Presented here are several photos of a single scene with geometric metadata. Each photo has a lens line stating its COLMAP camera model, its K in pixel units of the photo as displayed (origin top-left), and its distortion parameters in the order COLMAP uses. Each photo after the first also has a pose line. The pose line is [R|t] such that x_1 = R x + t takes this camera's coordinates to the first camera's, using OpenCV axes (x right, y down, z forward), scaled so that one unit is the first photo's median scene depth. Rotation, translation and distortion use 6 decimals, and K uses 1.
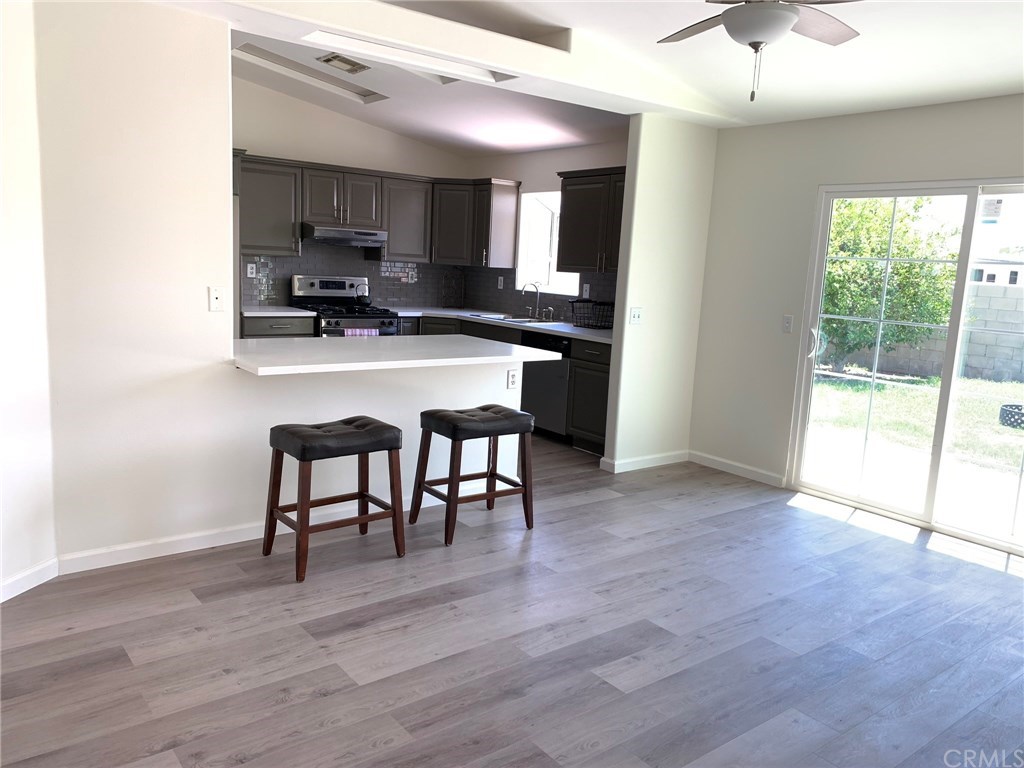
lens RADIAL K [[786.6, 0, 504.9], [0, 786.6, 377.7], [0, 0, 1]] dist [0.017896, -0.000644]
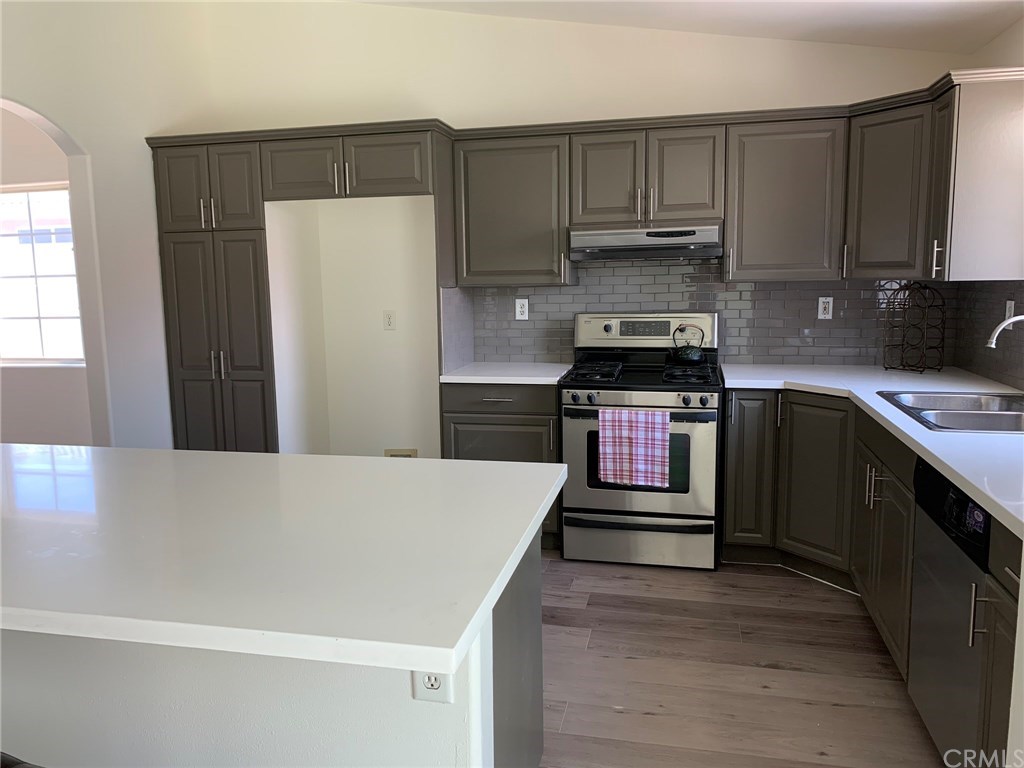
lens RADIAL K [[770.0, 0, 512.0], [0, 770.0, 384.0], [0, 0, 1]] dist [0.054080, -0.166957]
pose [[0.631669, 0.041771, -0.774112, 0.171297], [-0.066524, 0.997785, -0.000443, -0.073318], [0.772378, 0.051777, 0.633049, 0.593646]]
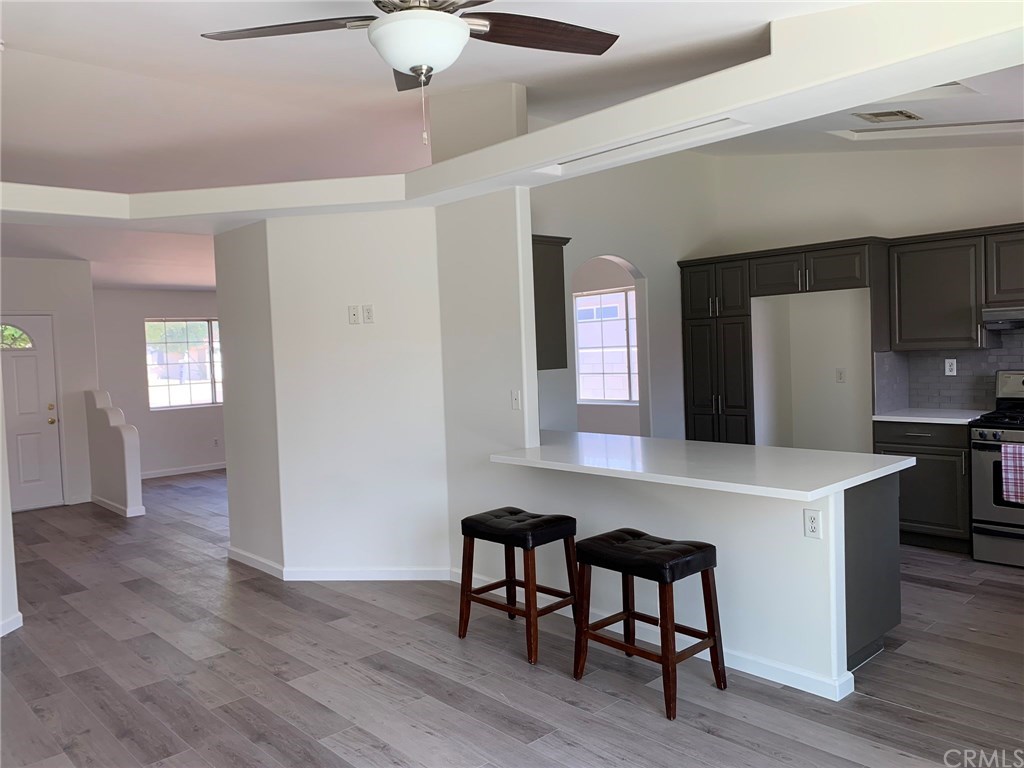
lens RADIAL K [[786.6, 0, 504.9], [0, 786.6, 377.7], [0, 0, 1]] dist [0.017896, -0.000644]
pose [[0.073011, -0.015586, -0.997209, 0.477062], [-0.103314, 0.994380, -0.023106, -0.057033], [0.991966, 0.104713, 0.070991, 0.476608]]
